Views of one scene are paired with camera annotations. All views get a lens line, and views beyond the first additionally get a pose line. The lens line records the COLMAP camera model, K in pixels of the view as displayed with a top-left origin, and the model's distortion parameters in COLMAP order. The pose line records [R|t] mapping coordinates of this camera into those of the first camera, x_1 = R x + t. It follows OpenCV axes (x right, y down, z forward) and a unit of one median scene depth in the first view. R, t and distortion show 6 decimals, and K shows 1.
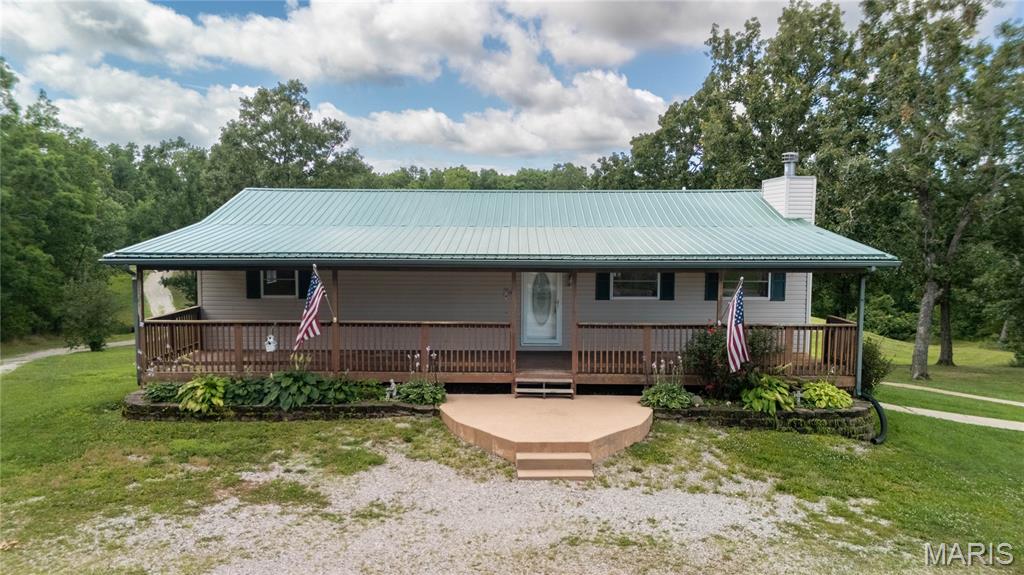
lens RADIAL K [[760.8, 0, 513.4], [0, 760.8, 288.4], [0, 0, 1]] dist [0.050569, -0.024548]
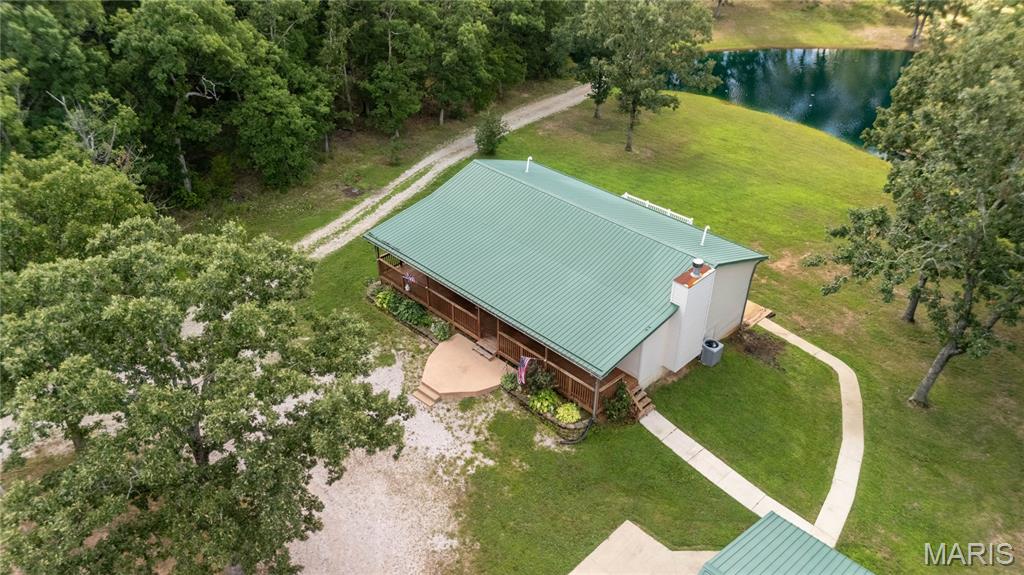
lens RADIAL K [[760.8, 0, 513.3], [0, 760.8, 287.7], [0, 0, 1]] dist [0.050569, -0.024548]
pose [[0.719533, 0.382012, -0.579948, 1.823547], [-0.058919, 0.865677, 0.497123, -1.575289], [0.691955, -0.323527, 0.645391, -0.463477]]
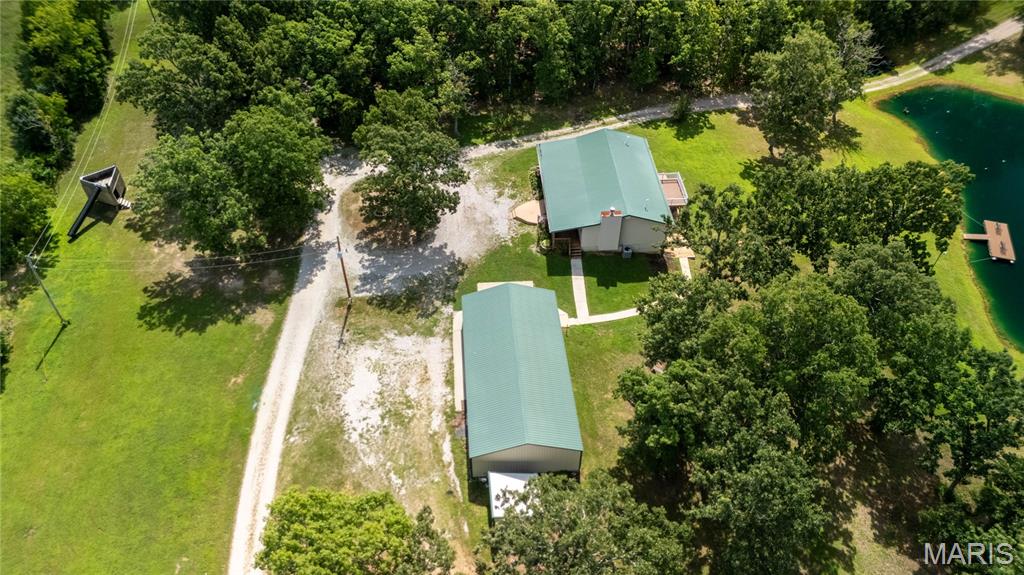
lens RADIAL K [[760.8, 0, 507.7], [0, 760.8, 295.9], [0, 0, 1]] dist [0.050569, -0.024548]
pose [[0.091788, 0.705324, -0.702918, 5.807301], [-0.086221, 0.708876, 0.700043, -4.368224], [0.992039, -0.003649, 0.125880, 0.066835]]
